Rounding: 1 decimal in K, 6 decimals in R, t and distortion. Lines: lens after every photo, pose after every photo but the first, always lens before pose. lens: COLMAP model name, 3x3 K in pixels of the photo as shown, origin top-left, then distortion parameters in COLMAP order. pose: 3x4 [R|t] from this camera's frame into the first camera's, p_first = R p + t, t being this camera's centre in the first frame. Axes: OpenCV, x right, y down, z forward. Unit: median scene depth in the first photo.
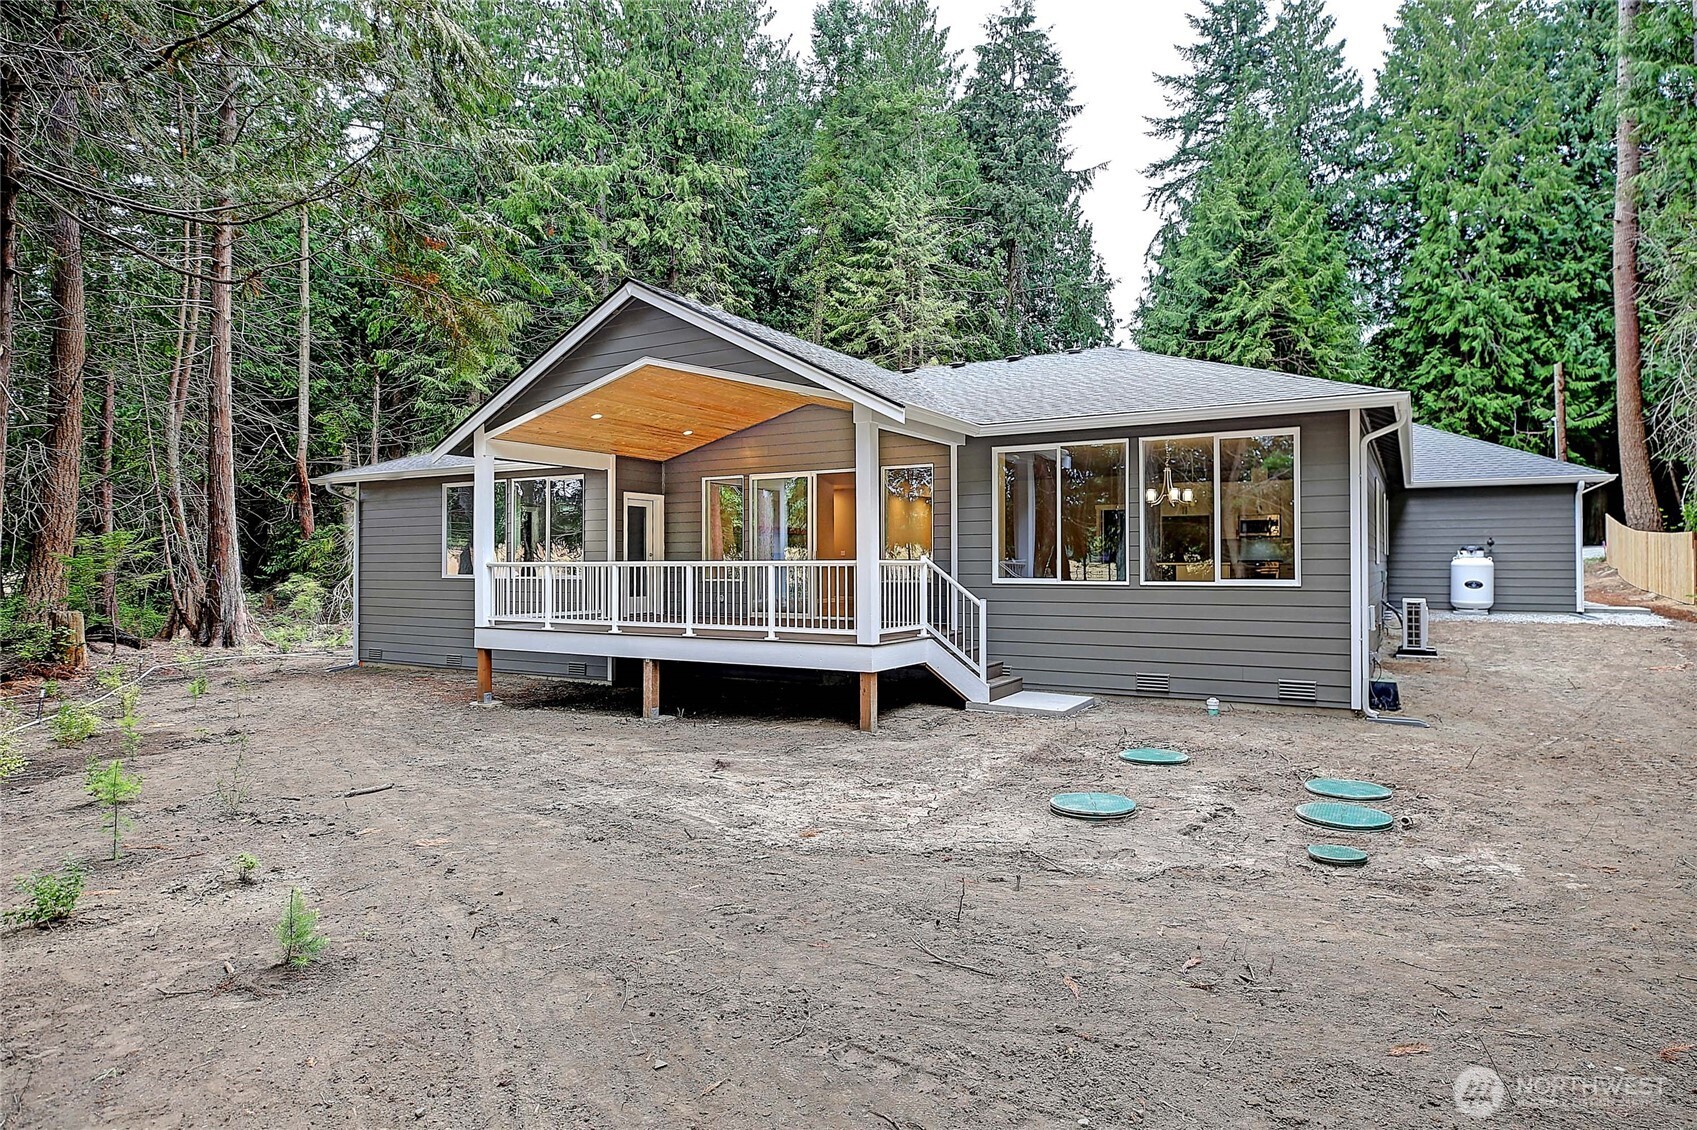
lens RADIAL K [[980.8, 0, 852.9], [0, 980.8, 540.7], [0, 0, 1]] dist [0.001616, 0.001692]
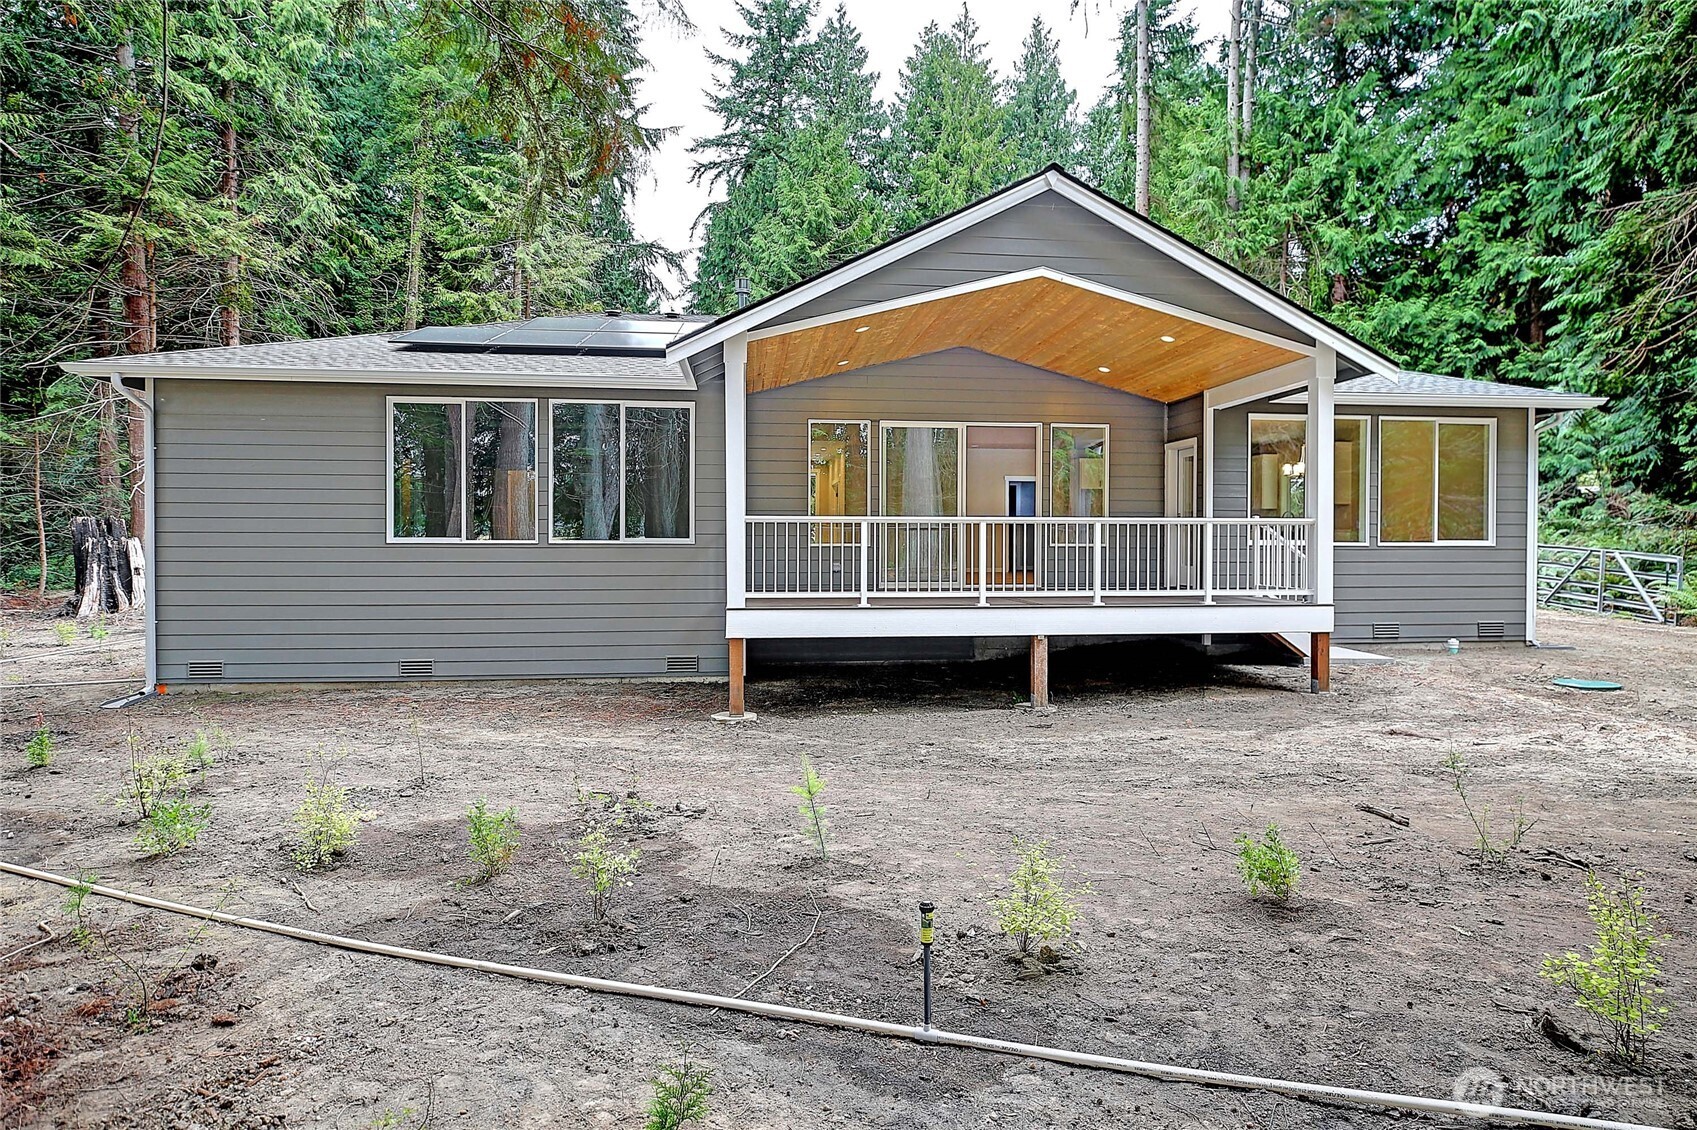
lens RADIAL K [[980.8, 0, 852.9], [0, 980.8, 540.7], [0, 0, 1]] dist [0.001616, 0.001692]
pose [[0.790959, 0.003732, 0.611858, -0.592651], [-0.018823, 0.999657, 0.018236, 0.020105], [-0.611580, -0.025941, 0.790757, 0.313651]]
